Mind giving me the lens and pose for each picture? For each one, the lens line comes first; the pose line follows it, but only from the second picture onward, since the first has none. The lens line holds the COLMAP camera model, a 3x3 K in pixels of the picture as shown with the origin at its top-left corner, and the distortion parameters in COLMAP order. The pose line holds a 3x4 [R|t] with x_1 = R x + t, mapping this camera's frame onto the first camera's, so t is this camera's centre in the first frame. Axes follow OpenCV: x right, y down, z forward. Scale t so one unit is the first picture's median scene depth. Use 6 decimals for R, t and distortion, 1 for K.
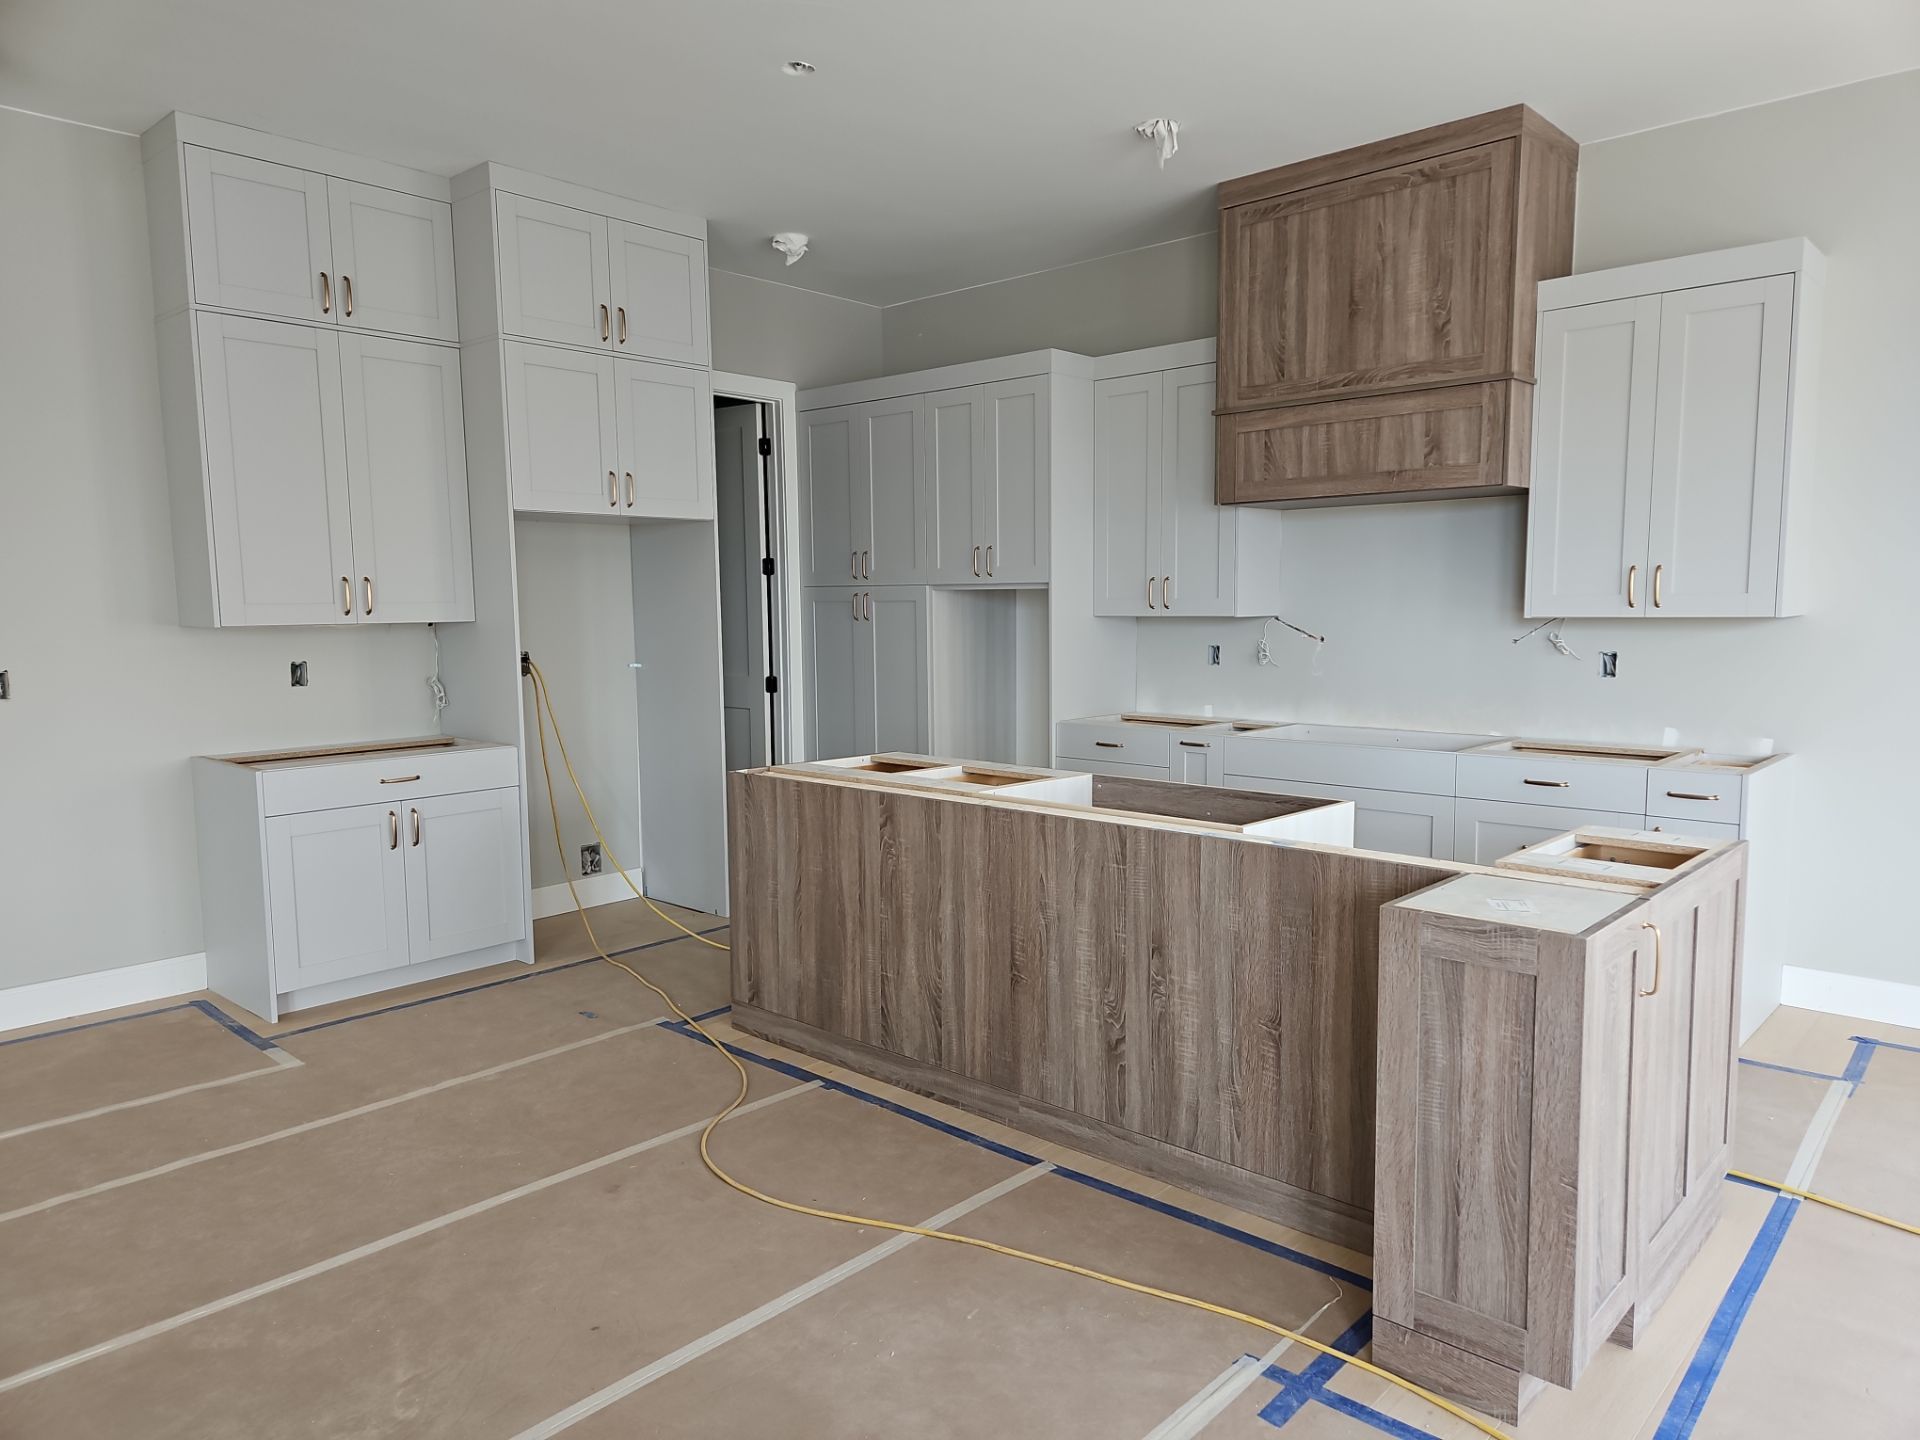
lens RADIAL K [[1288.5, 0, 964.5], [0, 1288.5, 721.1], [0, 0, 1]] dist [0.086114, -0.078550]
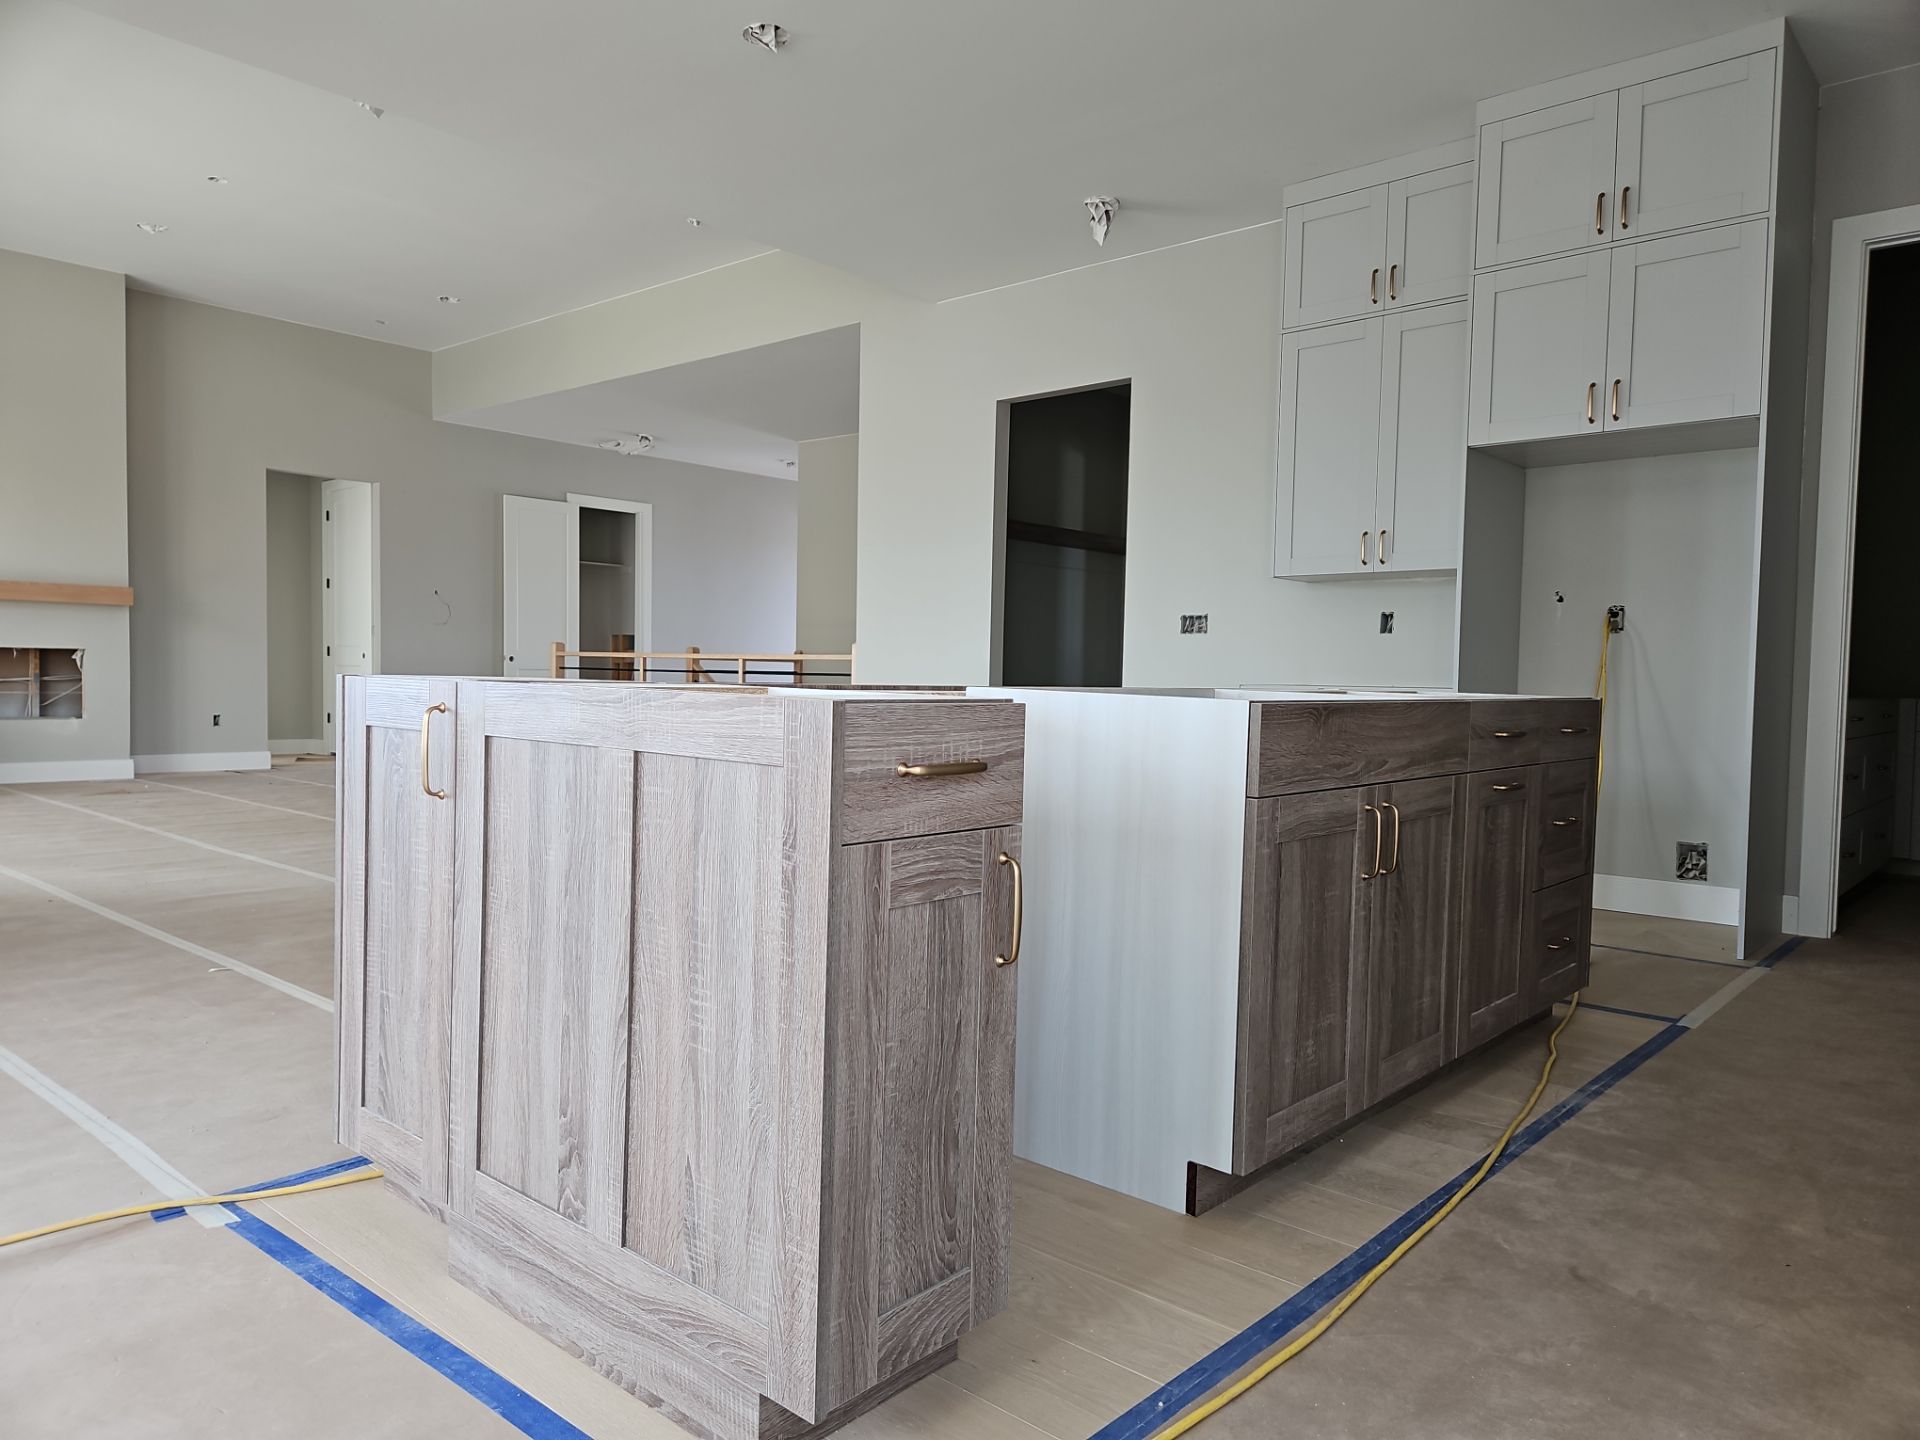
lens RADIAL K [[1288.5, 0, 964.5], [0, 1288.5, 721.1], [0, 0, 1]] dist [0.086114, -0.078550]
pose [[0.010420, 0.045600, -0.998905, 0.574622], [-0.115451, 0.992334, 0.044096, 0.038453], [0.993259, 0.114865, 0.015604, 0.568179]]
